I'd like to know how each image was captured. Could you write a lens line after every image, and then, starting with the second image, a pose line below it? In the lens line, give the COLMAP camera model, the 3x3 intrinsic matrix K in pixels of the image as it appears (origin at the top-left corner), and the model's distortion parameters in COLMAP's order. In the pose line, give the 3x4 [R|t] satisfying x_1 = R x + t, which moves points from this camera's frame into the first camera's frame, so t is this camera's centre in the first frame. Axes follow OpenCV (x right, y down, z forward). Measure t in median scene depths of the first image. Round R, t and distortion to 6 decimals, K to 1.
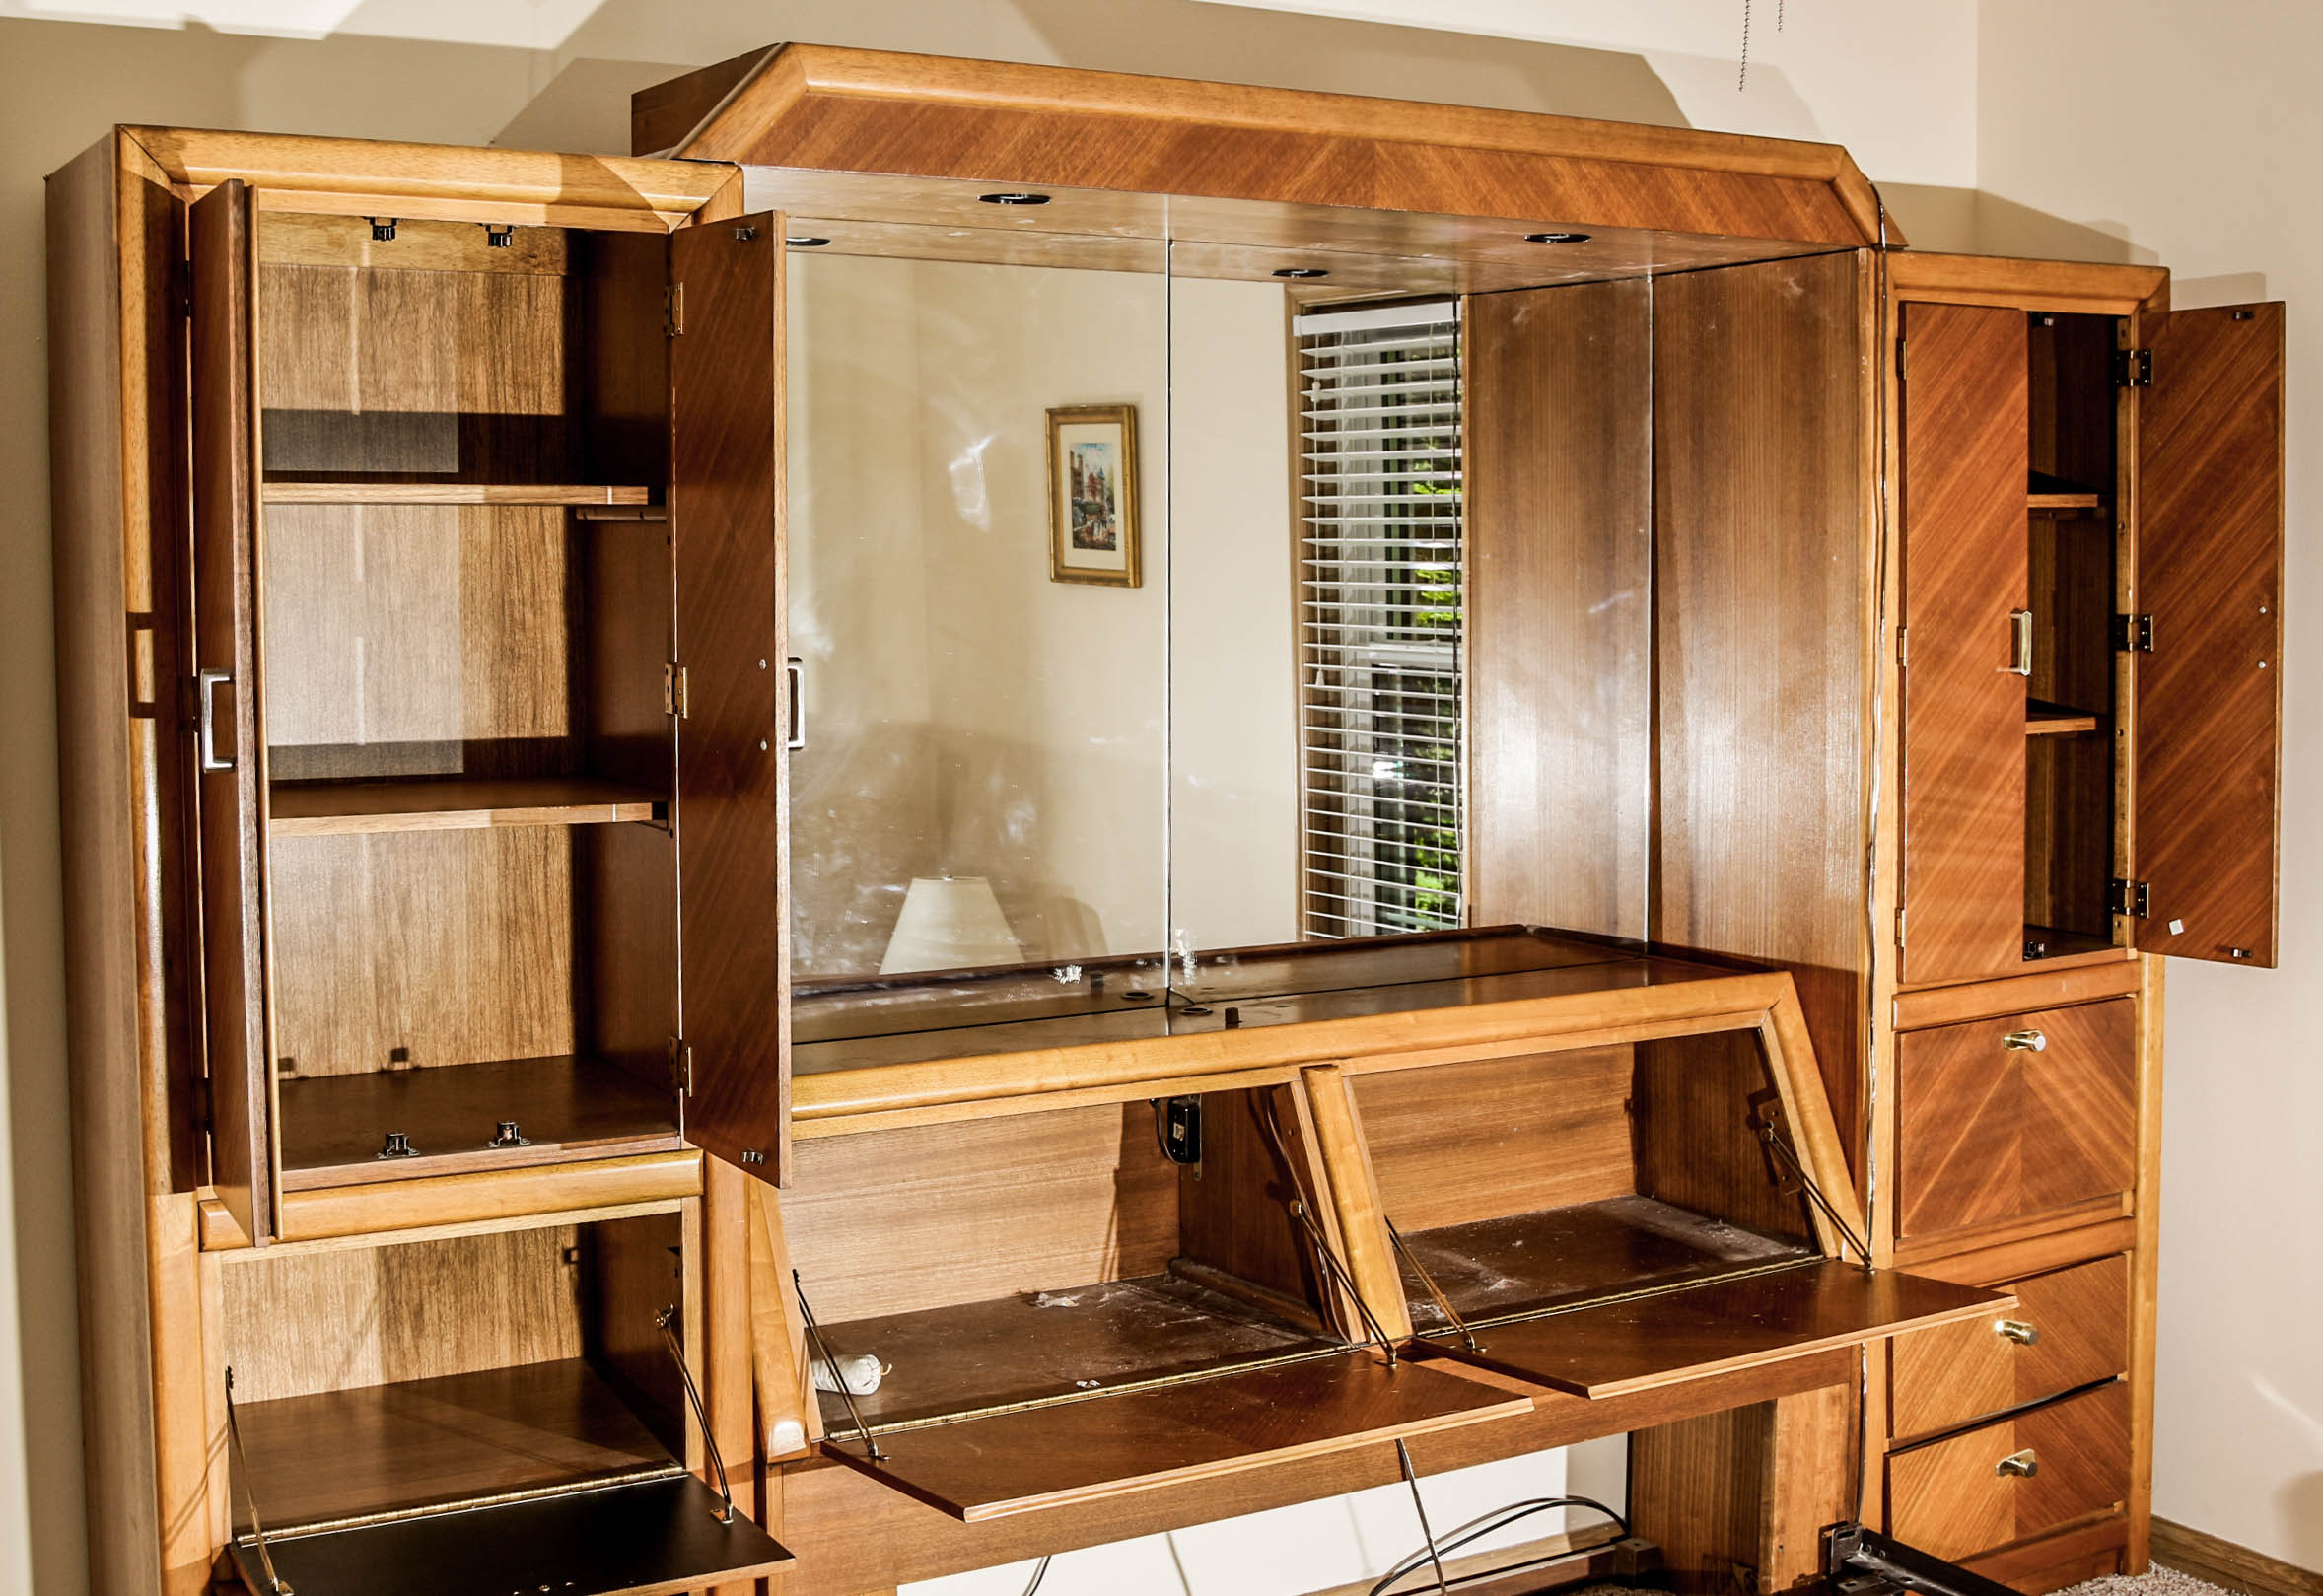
lens RADIAL K [[2820.1, 0, 1195.9], [0, 2820.1, 802.6], [0, 0, 1]] dist [-0.102972, 0.000000]
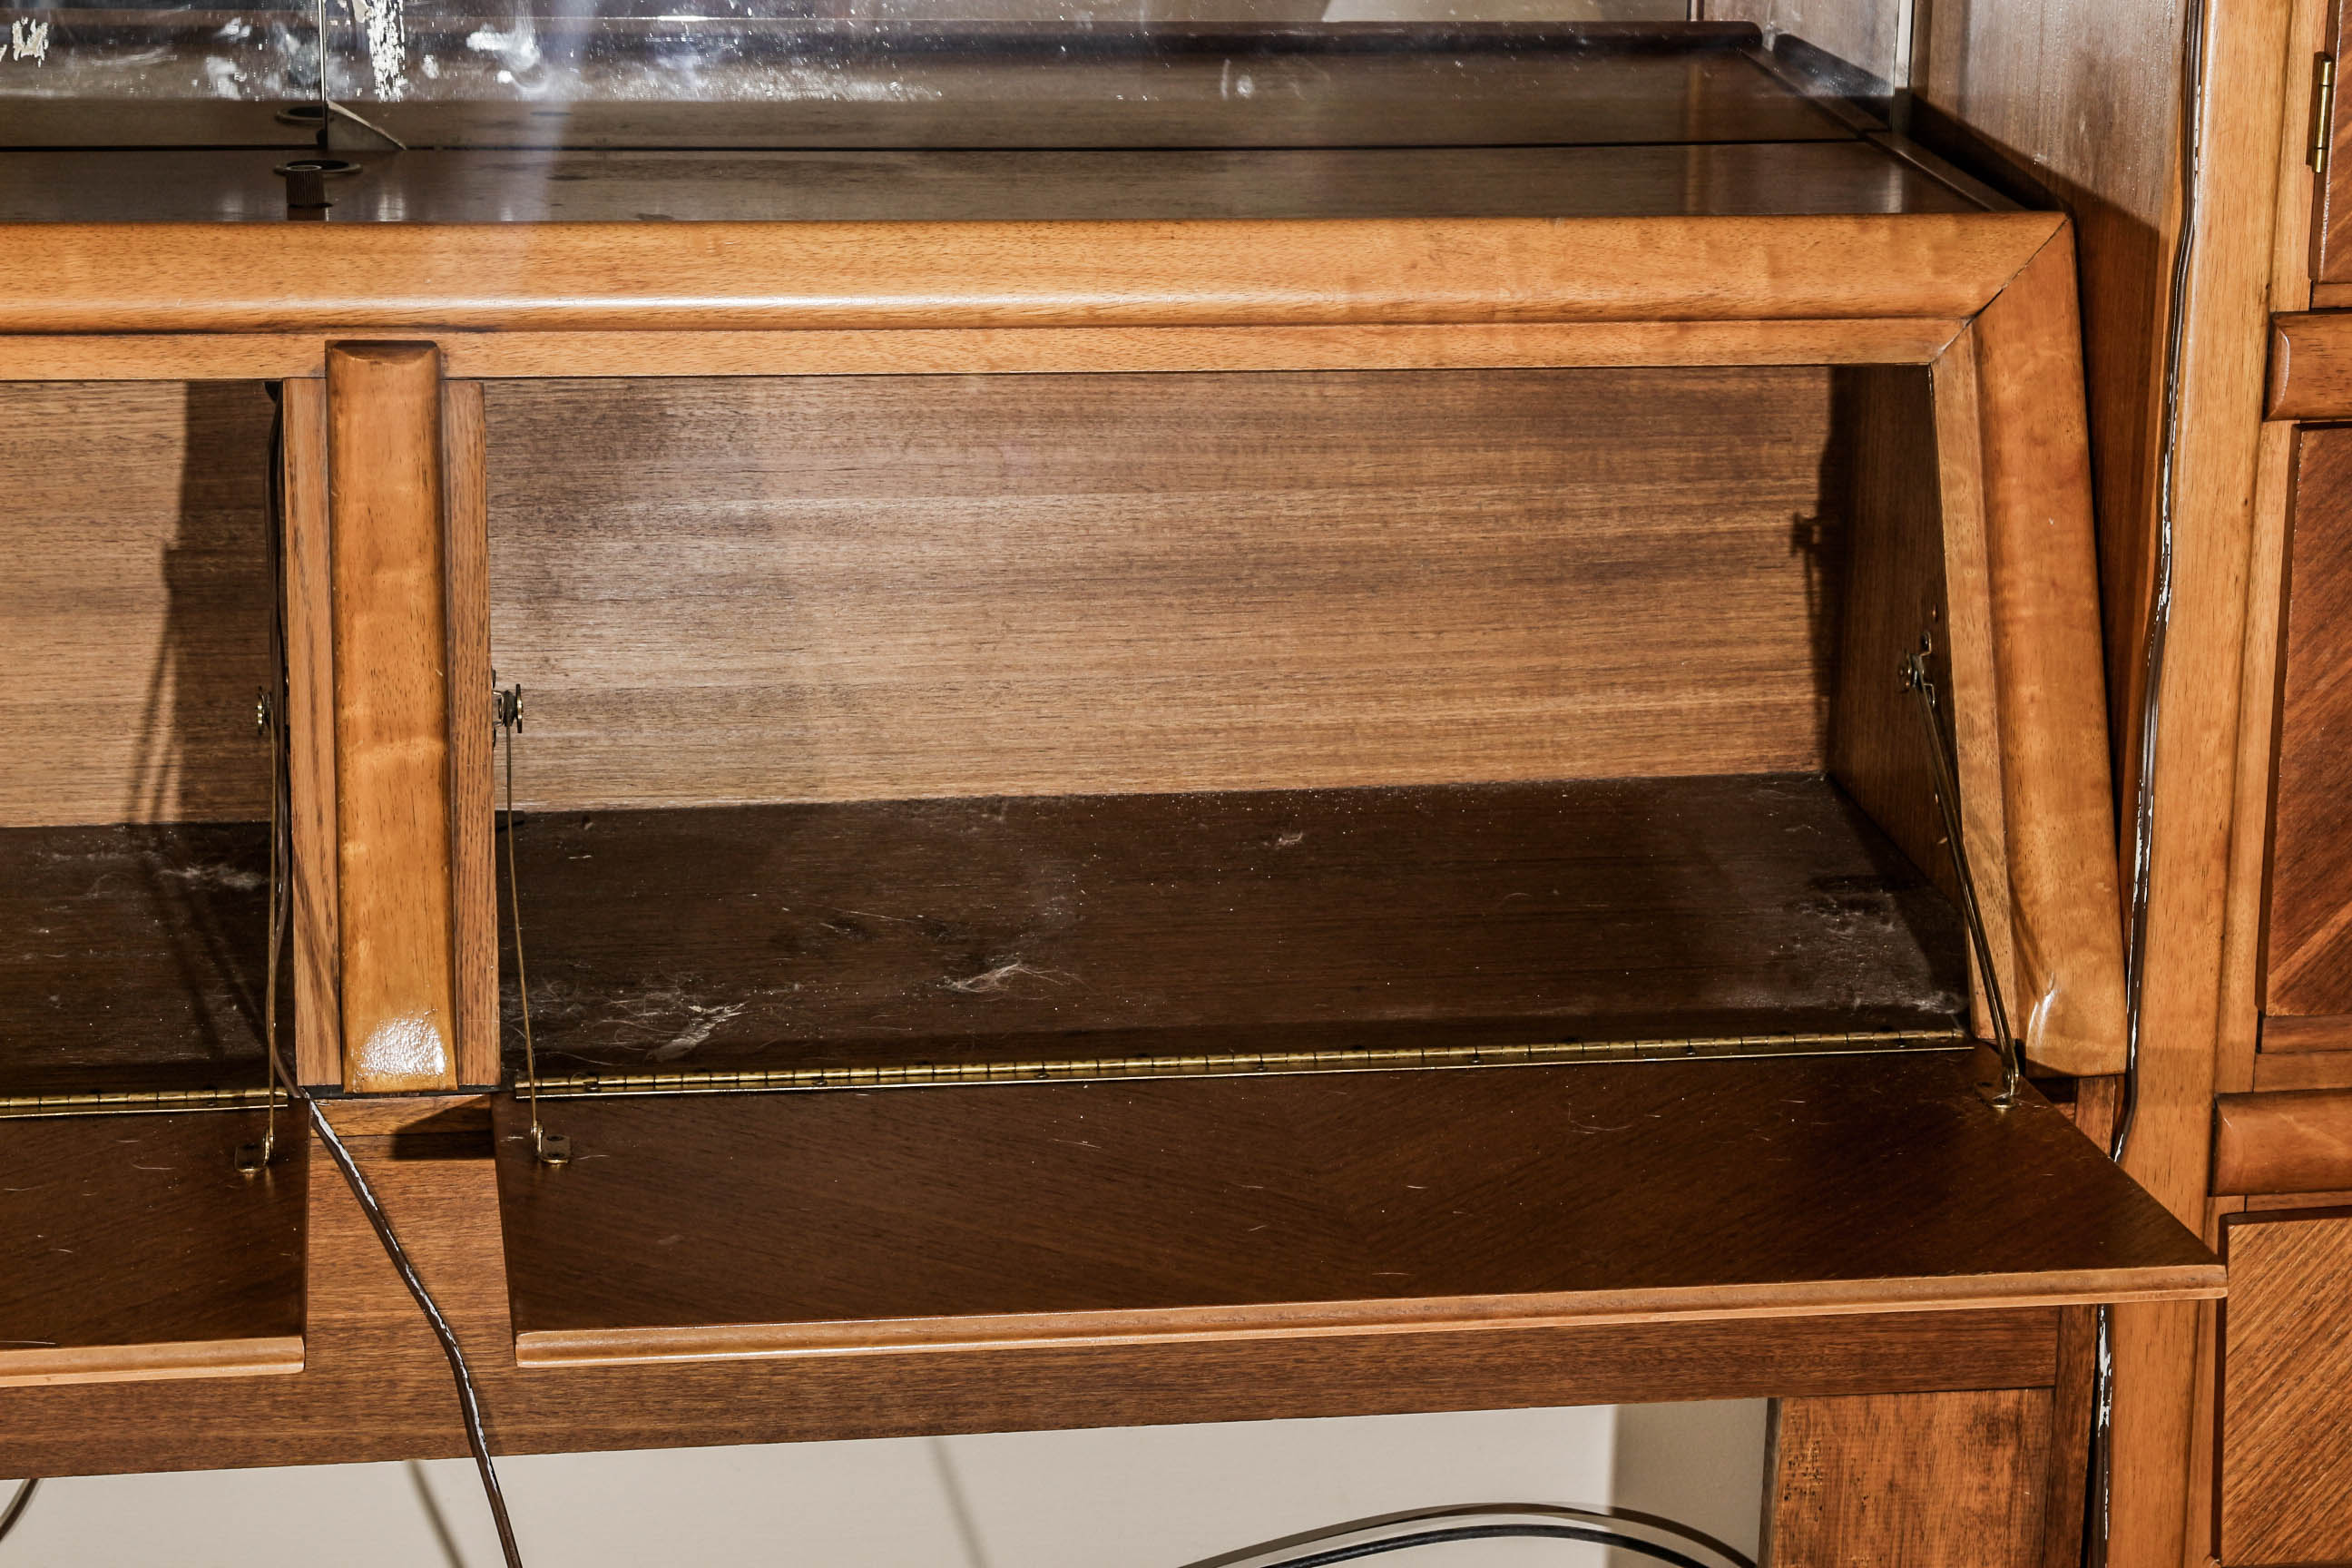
lens RADIAL K [[5297.4, 0, 1158.2], [0, 5297.4, 794.8], [0, 0, 1]] dist [0.122325, 0.000000]
pose [[0.919151, 0.134731, -0.370147, 0.368662], [-0.056379, 0.975008, 0.214896, -0.005011], [0.389849, -0.176653, 0.903776, 0.356225]]
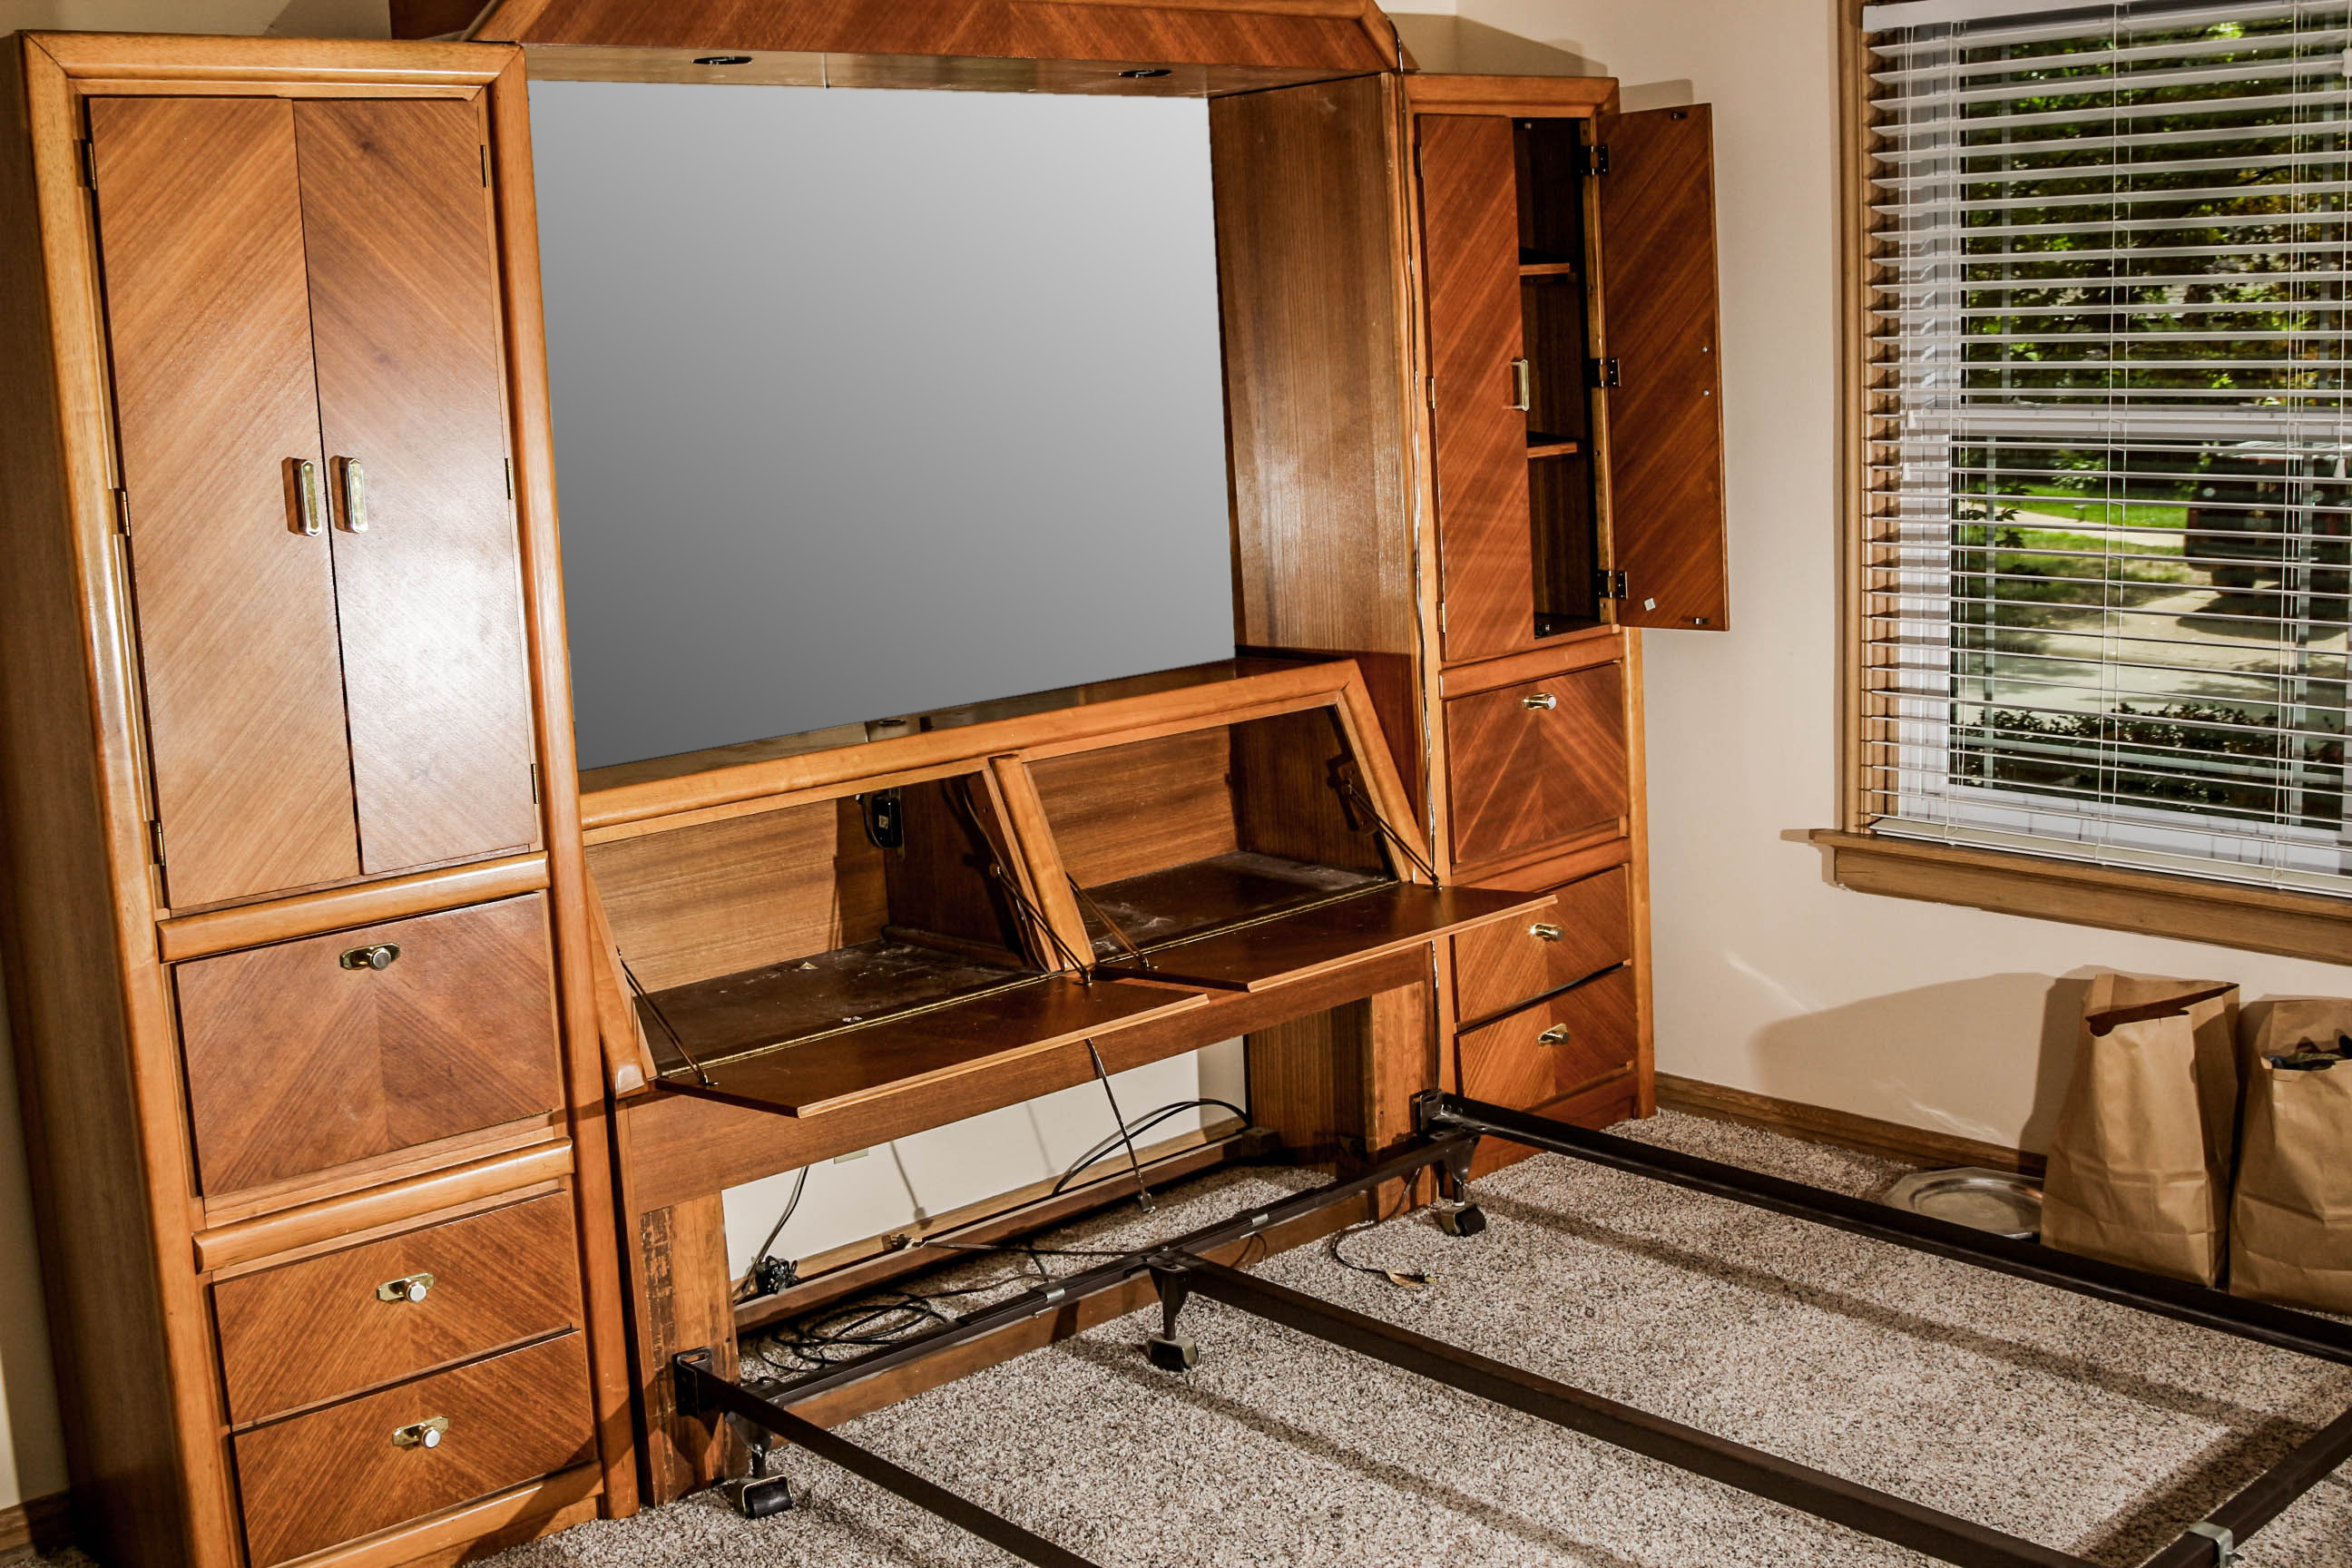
lens RADIAL K [[2618.3, 0, 1217.6], [0, 2618.3, 781.0], [0, 0, 1]] dist [-0.096921, 0.000000]
pose [[0.977653, -0.079366, 0.194669, -0.080956], [0.063394, 0.994193, 0.086956, 0.009212], [-0.200440, -0.072672, 0.977007, -0.132412]]
